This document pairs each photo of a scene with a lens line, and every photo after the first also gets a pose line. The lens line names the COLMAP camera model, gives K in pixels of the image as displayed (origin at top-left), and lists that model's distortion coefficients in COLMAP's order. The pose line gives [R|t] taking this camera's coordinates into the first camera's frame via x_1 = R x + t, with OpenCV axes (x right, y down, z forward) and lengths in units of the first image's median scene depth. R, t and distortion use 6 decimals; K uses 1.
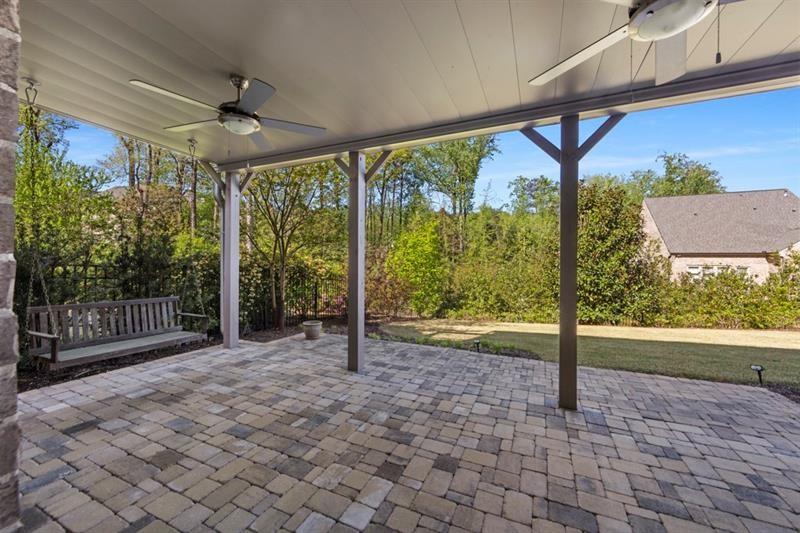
lens RADIAL K [[314.9, 0, 401.0], [0, 314.9, 263.7], [0, 0, 1]] dist [-0.000803, -0.000290]
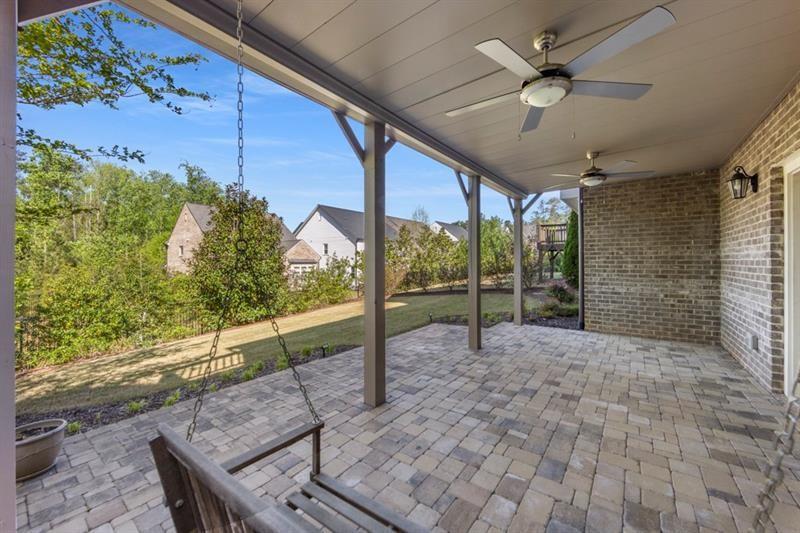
lens RADIAL K [[314.9, 0, 405.0], [0, 314.9, 264.4], [0, 0, 1]] dist [-0.000803, -0.000290]
pose [[0.197708, -0.011514, 0.980193, -1.099480], [0.017723, 0.999810, 0.008170, -0.012537], [-0.980101, 0.015757, 0.197874, 0.958595]]
